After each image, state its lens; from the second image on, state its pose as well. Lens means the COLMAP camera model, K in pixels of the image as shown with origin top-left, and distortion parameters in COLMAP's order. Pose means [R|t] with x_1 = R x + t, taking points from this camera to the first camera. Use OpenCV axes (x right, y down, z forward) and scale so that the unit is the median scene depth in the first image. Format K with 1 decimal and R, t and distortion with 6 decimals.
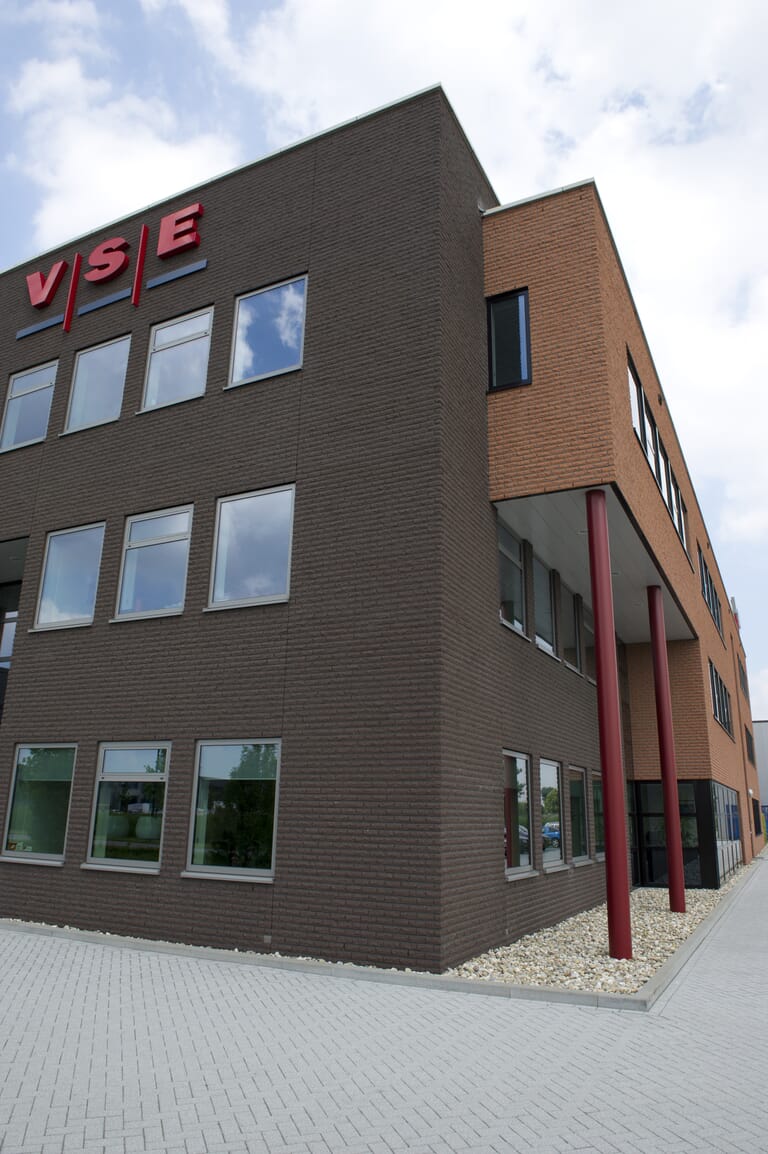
lens RADIAL K [[797.6, 0, 384.0], [0, 797.6, 577.0], [0, 0, 1]] dist [-0.052947, 0.000016]
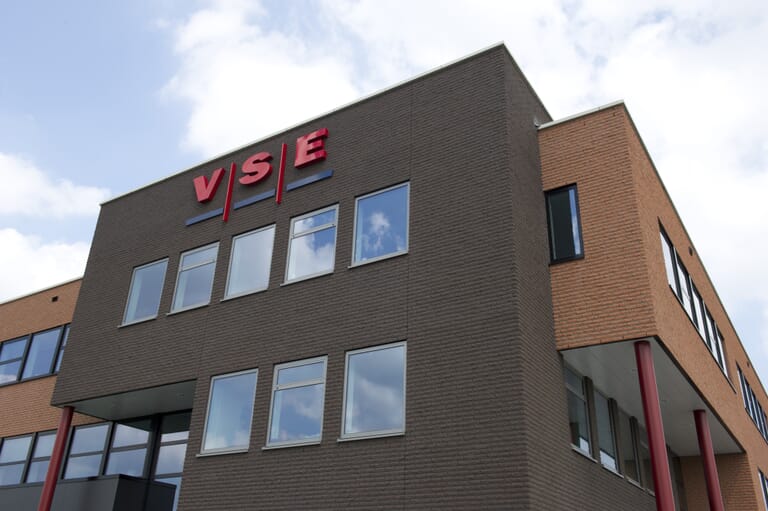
lens RADIAL K [[693.6, 0, 384.0], [0, 693.6, 255.5], [0, 0, 1]] dist [0.011225, 0.002648]
pose [[0.995264, -0.032106, -0.091749, -0.036517], [0.014944, 0.983195, -0.181947, -0.045611], [0.096048, 0.179714, 0.979019, -0.147698]]
